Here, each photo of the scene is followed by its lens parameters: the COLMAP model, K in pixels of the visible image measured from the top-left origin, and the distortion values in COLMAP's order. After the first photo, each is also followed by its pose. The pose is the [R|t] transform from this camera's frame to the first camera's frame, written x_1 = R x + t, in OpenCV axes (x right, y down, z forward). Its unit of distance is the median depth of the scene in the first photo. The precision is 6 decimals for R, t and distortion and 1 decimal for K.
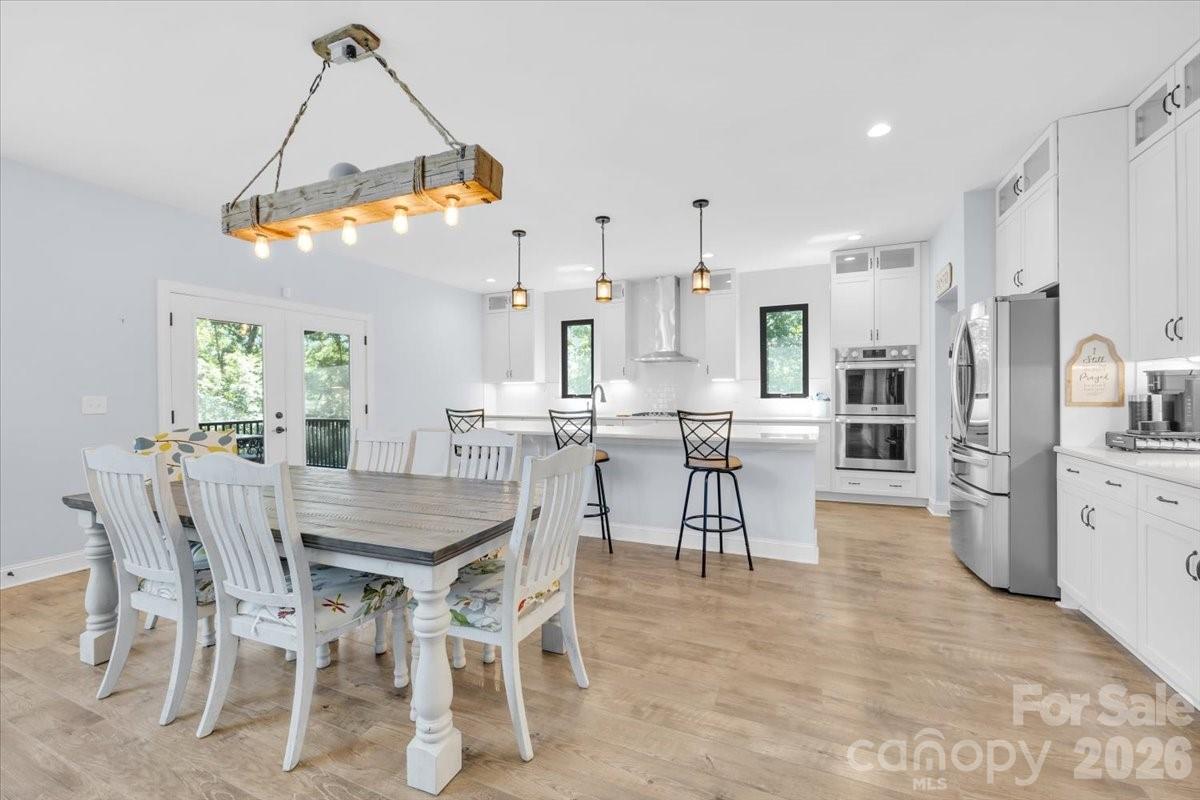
lens RADIAL K [[489.8, 0, 603.6], [0, 489.8, 395.9], [0, 0, 1]] dist [-0.000898, -0.000131]
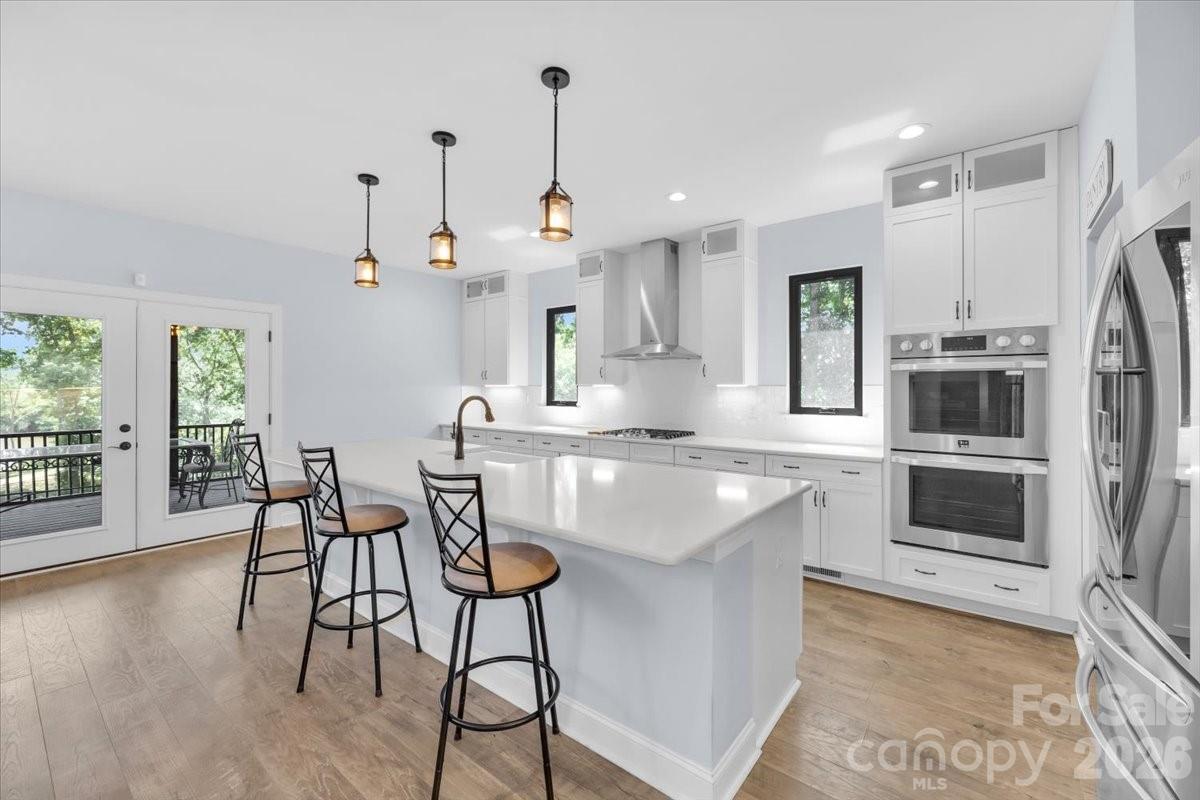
lens RADIAL K [[491.2, 0, 599.9], [0, 491.2, 389.2], [0, 0, 1]] dist [-0.009338, -0.000017]
pose [[0.966387, 0.010486, -0.256877, 0.296280], [-0.012512, 0.999902, -0.006256, -0.025647], [0.256786, 0.009260, 0.966424, 0.357405]]
